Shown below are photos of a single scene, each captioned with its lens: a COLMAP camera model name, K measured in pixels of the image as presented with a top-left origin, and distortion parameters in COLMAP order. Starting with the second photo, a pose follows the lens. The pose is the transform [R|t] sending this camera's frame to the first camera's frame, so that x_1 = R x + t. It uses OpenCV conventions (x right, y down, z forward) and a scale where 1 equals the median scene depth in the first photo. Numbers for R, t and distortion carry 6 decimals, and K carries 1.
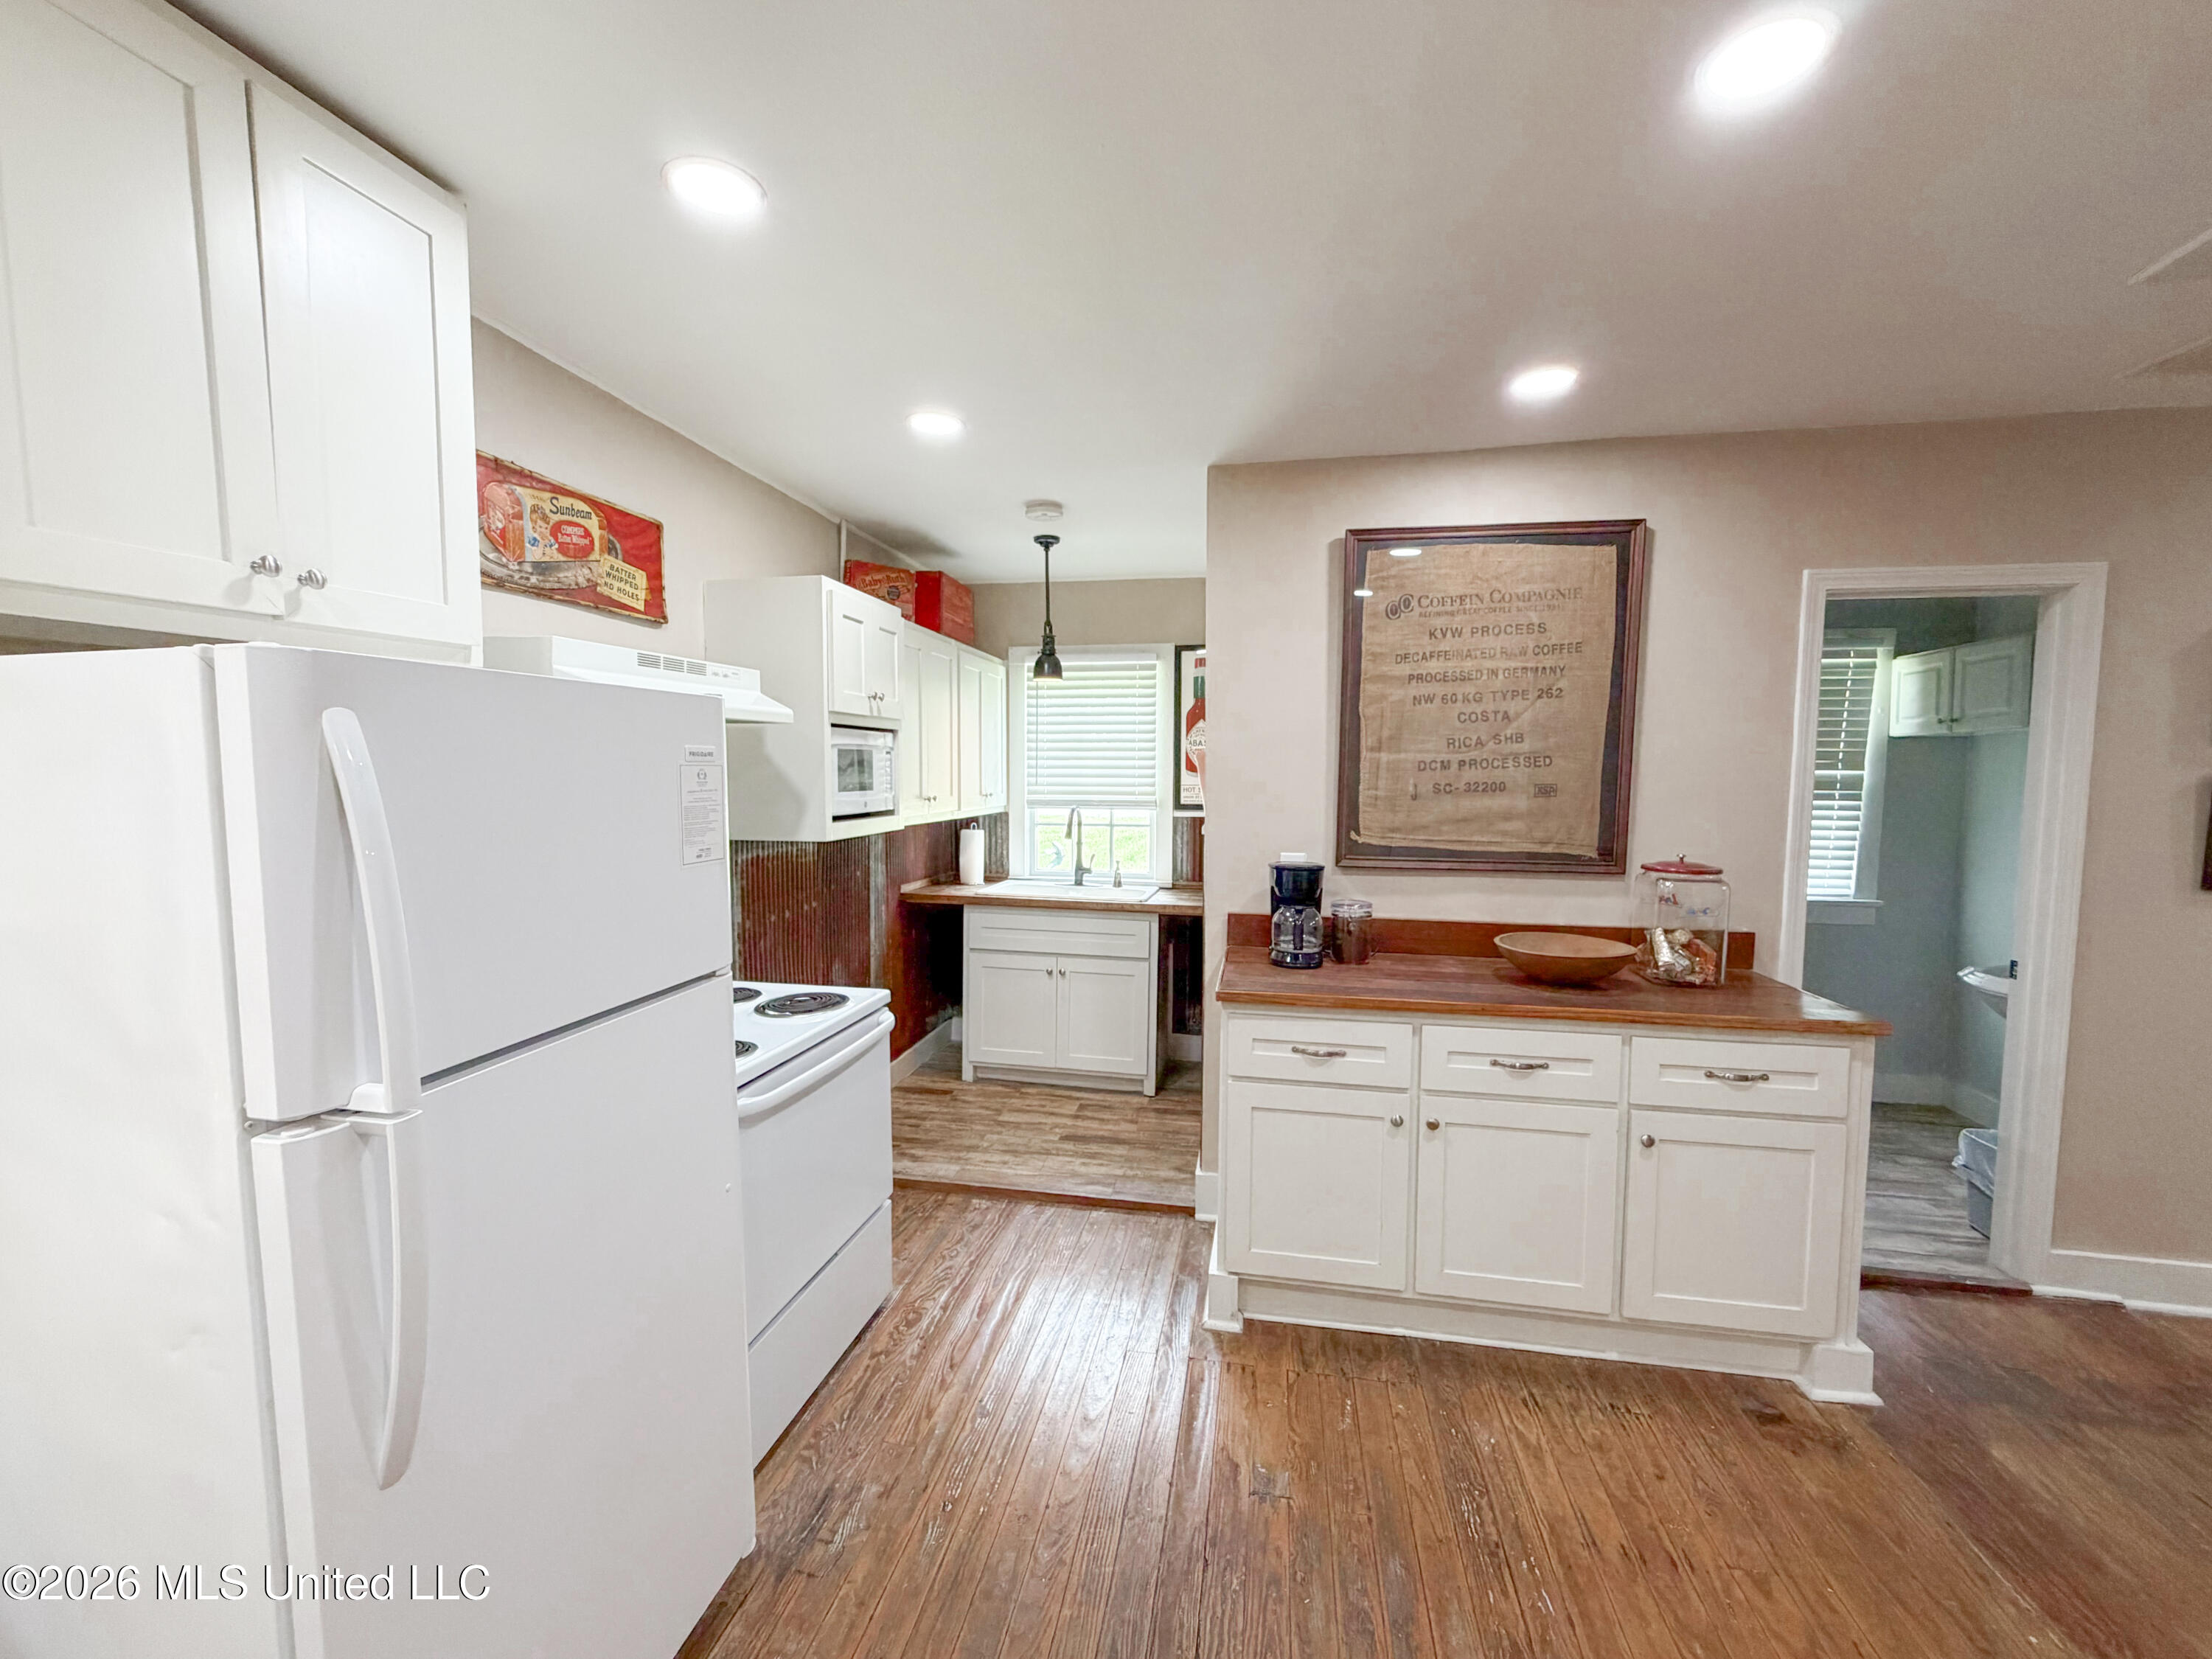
lens RADIAL K [[872.6, 0, 1108.8], [0, 872.6, 828.8], [0, 0, 1]] dist [0.002115, -0.000018]
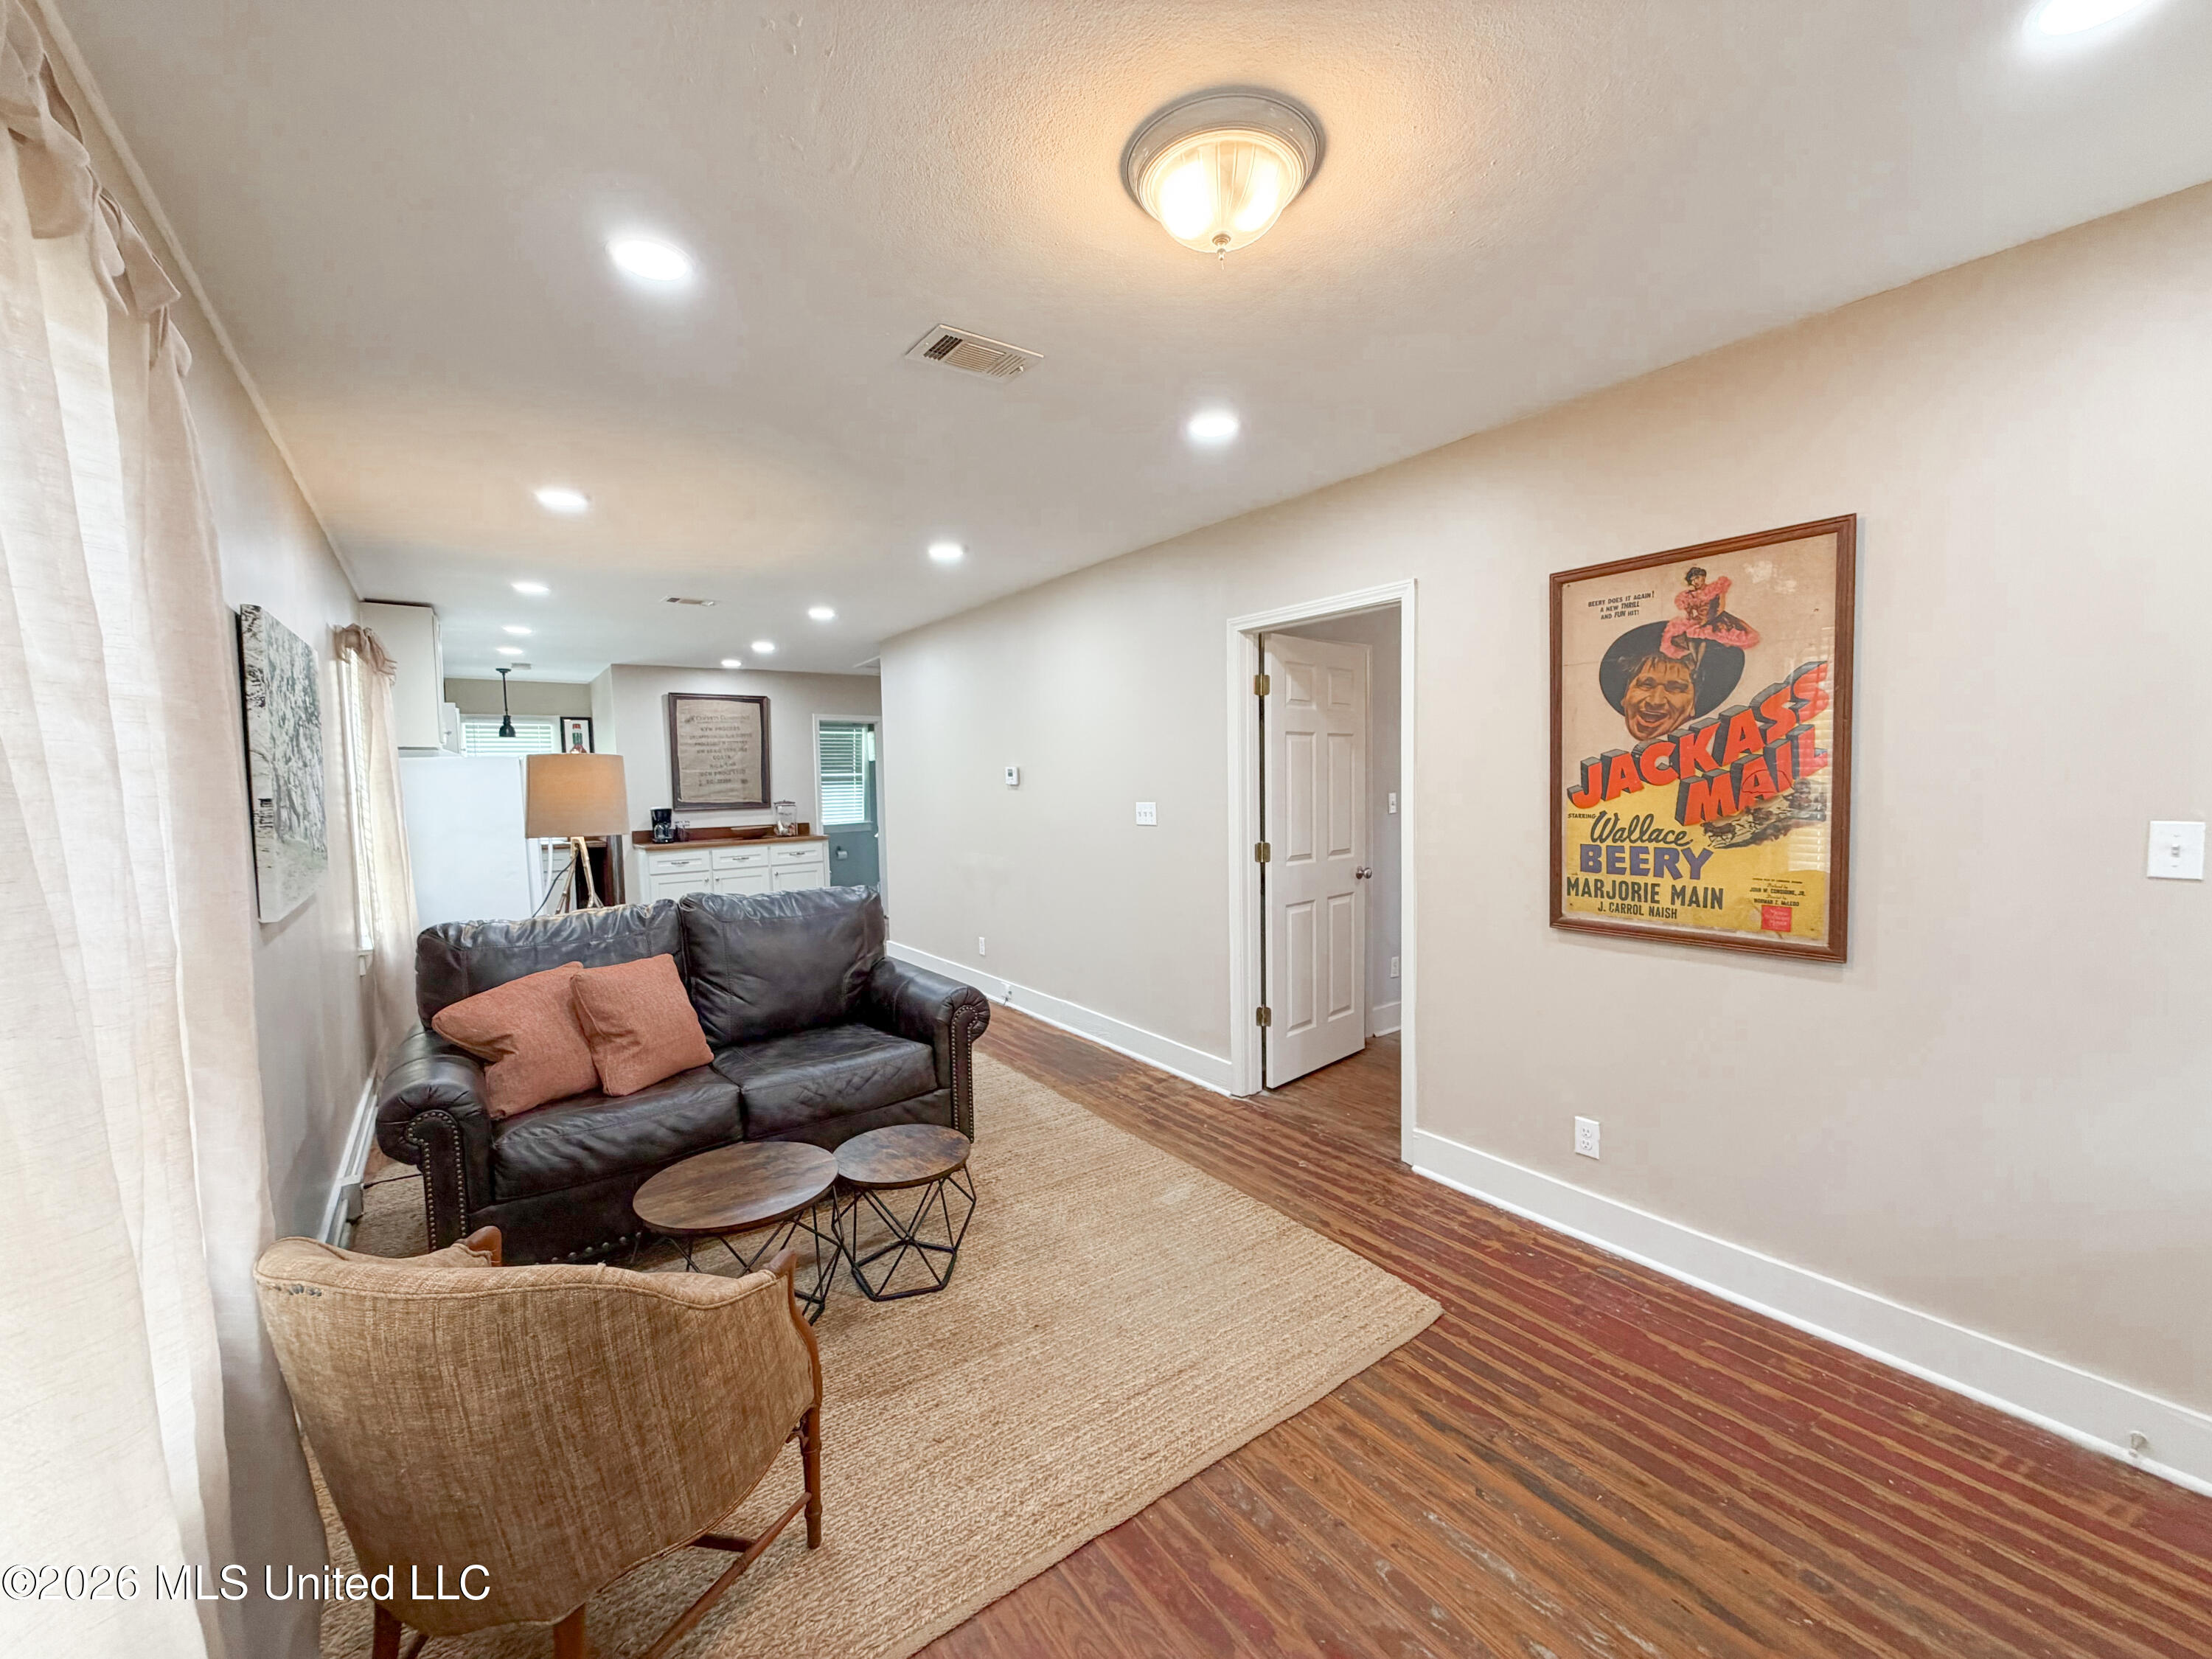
lens RADIAL K [[872.6, 0, 1101.1], [0, 872.6, 829.8], [0, 0, 1]] dist [0.002115, -0.000018]
pose [[0.690537, -0.068074, 0.720087, -0.849276], [0.079147, 0.996695, 0.018325, 0.168005], [-0.718954, 0.044339, 0.693642, -2.008042]]
